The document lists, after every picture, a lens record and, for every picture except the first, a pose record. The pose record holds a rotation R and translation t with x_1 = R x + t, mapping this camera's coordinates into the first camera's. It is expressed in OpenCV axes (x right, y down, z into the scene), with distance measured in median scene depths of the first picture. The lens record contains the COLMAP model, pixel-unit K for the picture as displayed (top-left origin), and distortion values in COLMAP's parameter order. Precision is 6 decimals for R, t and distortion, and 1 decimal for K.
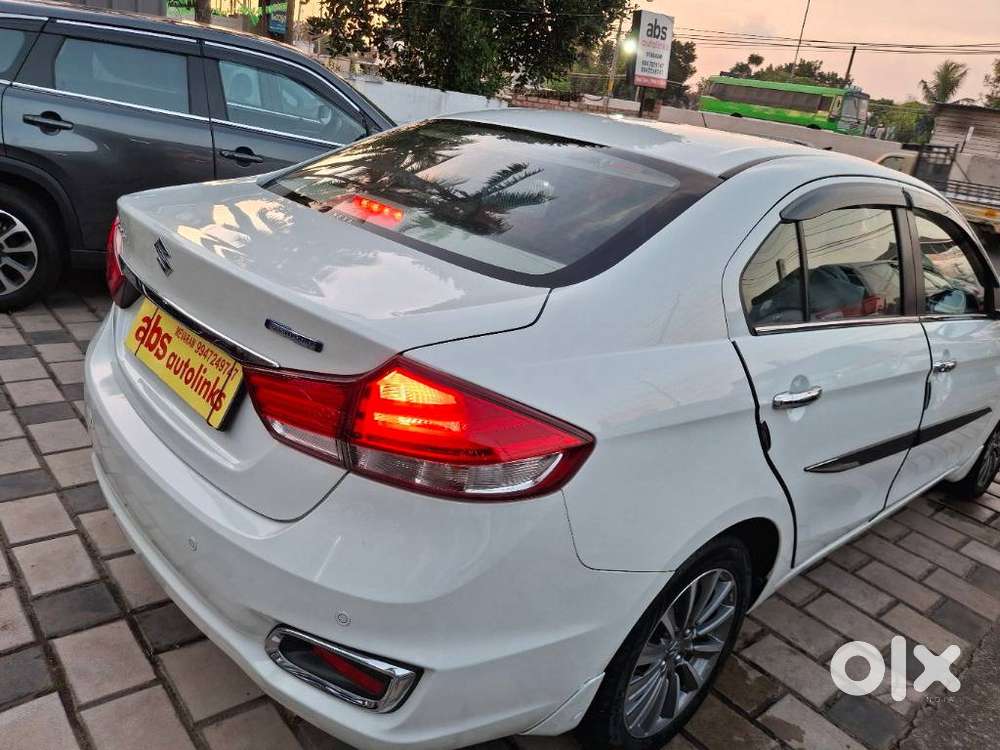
lens RADIAL K [[722.2, 0, 498.1], [0, 722.2, 371.4], [0, 0, 1]] dist [0.008172, -0.032855]
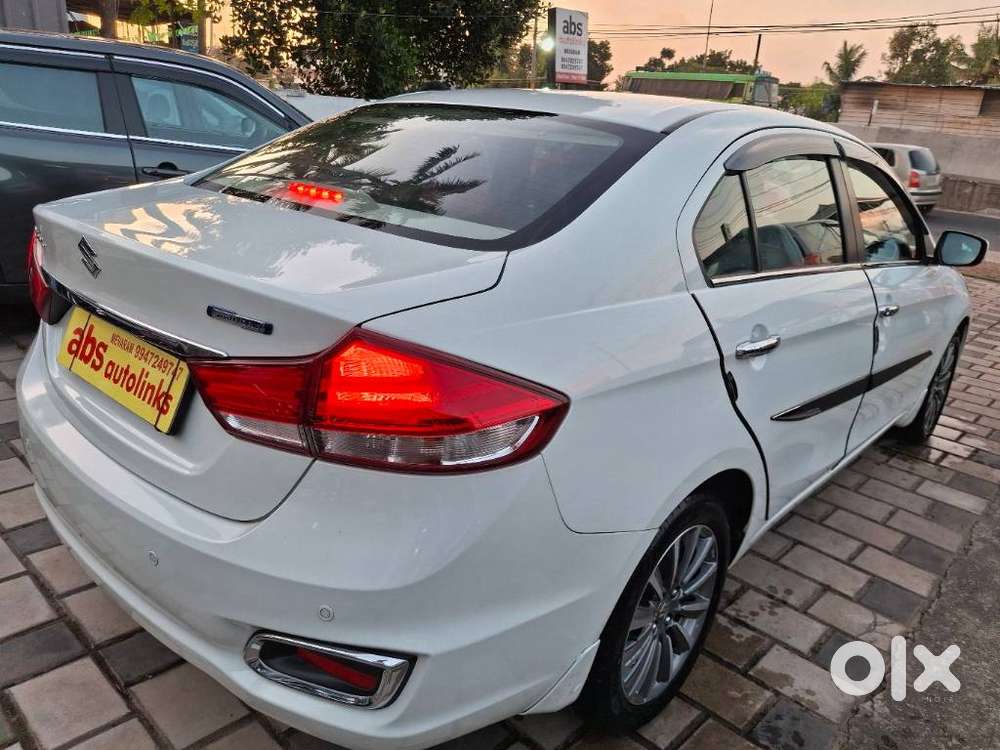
lens RADIAL K [[711.7, 0, 504.0], [0, 711.7, 380.5], [0, 0, 1]] dist [0.023735, -0.054771]
pose [[0.991989, -0.101467, 0.075246, -0.013807], [0.101088, 0.994838, 0.008830, 0.033874], [-0.075753, -0.001153, 0.997126, 0.033965]]
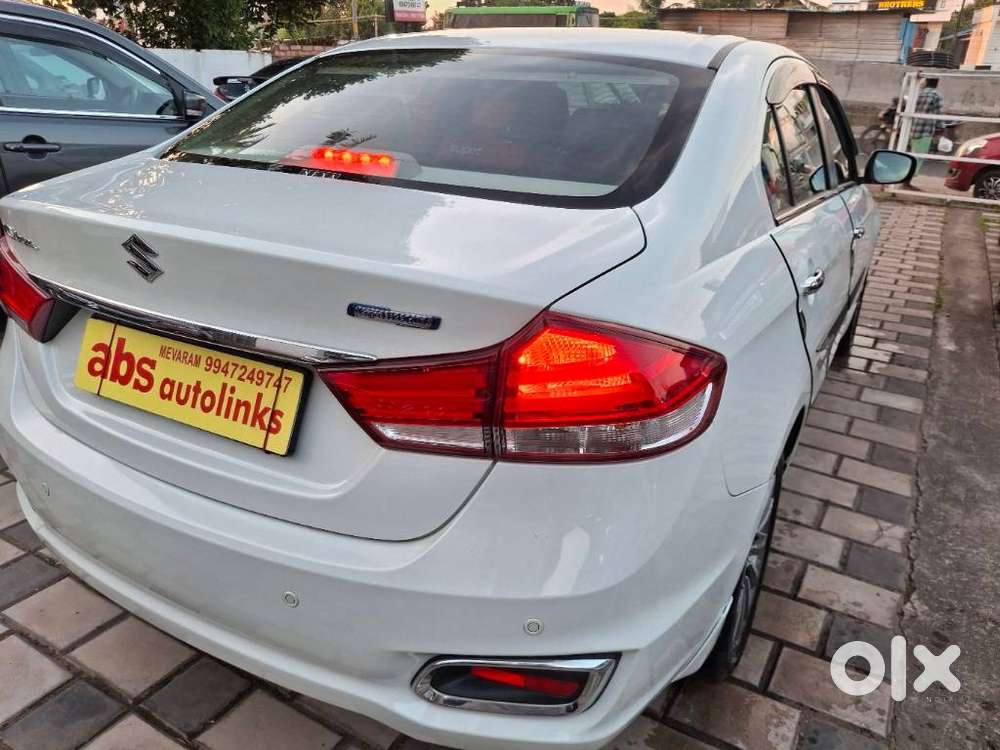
lens RADIAL K [[716.7, 0, 487.6], [0, 716.7, 373.7], [0, 0, 1]] dist [0.028833, -0.069256]
pose [[0.943880, -0.227893, 0.239071, -0.245717], [0.210331, 0.972814, 0.096918, -0.027065], [-0.254658, -0.041195, 0.966153, 0.124898]]
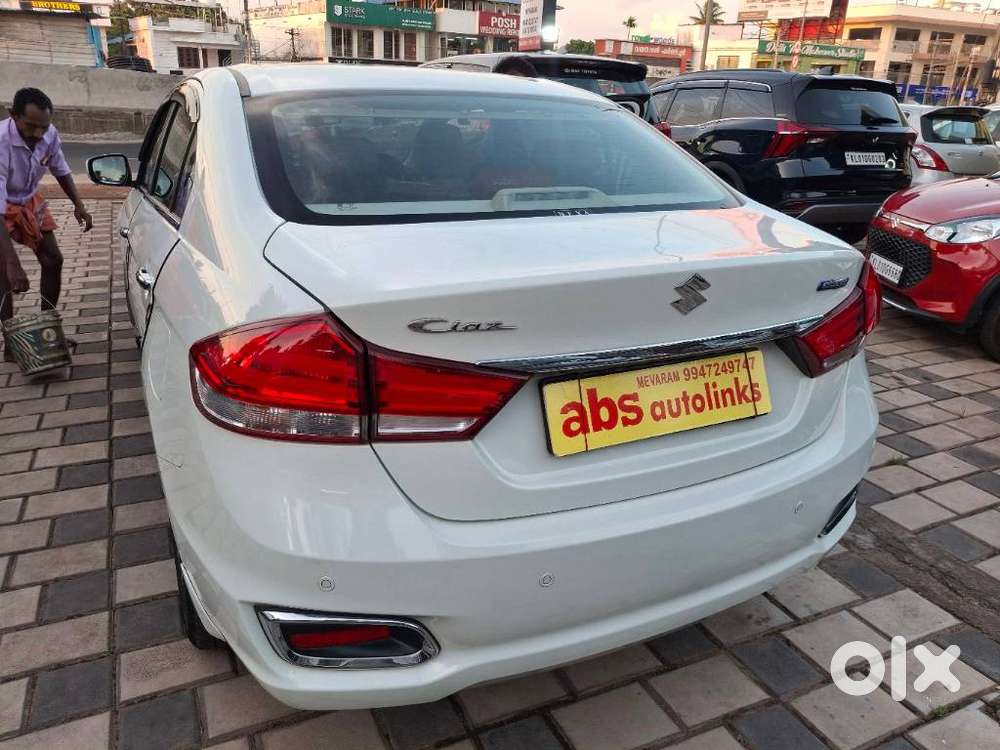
lens RADIAL K [[716.7, 0, 487.6], [0, 716.7, 373.7], [0, 0, 1]] dist [0.028833, -0.069256]
pose [[0.311348, -0.460431, 0.831304, -0.986105], [0.344427, 0.869979, 0.352855, -0.351331], [-0.885682, 0.176463, 0.429451, 0.641321]]
